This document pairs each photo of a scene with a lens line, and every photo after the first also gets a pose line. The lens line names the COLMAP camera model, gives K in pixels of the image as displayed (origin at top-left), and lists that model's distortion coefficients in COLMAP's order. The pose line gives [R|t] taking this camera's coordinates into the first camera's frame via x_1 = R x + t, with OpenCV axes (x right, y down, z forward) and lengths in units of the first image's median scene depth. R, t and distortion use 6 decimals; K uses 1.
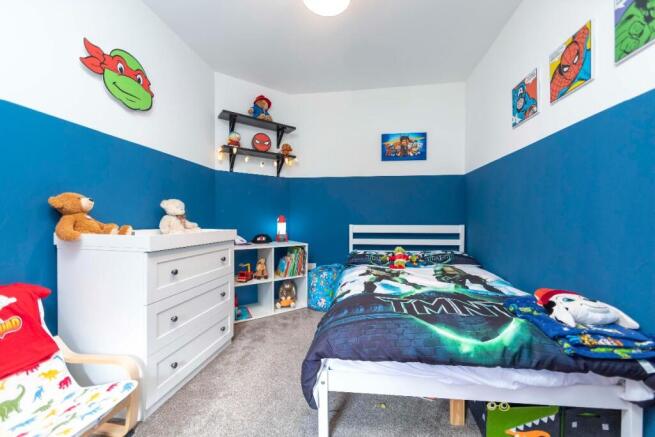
lens RADIAL K [[266.5, 0, 331.2], [0, 266.5, 220.9], [0, 0, 1]] dist [-0.001048, -0.001428]
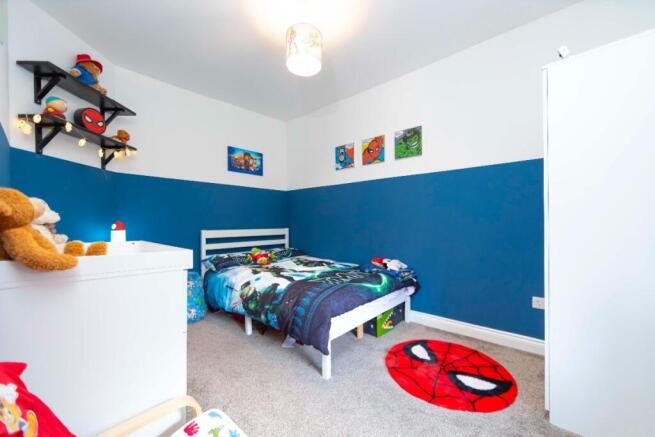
lens RADIAL K [[266.5, 0, 329.8], [0, 266.5, 217.4], [0, 0, 1]] dist [-0.001048, -0.001428]
pose [[0.566476, 0.012590, 0.823982, -0.550283], [0.007249, 0.999768, -0.020260, -0.012121], [-0.824046, 0.017450, 0.566253, 0.060013]]
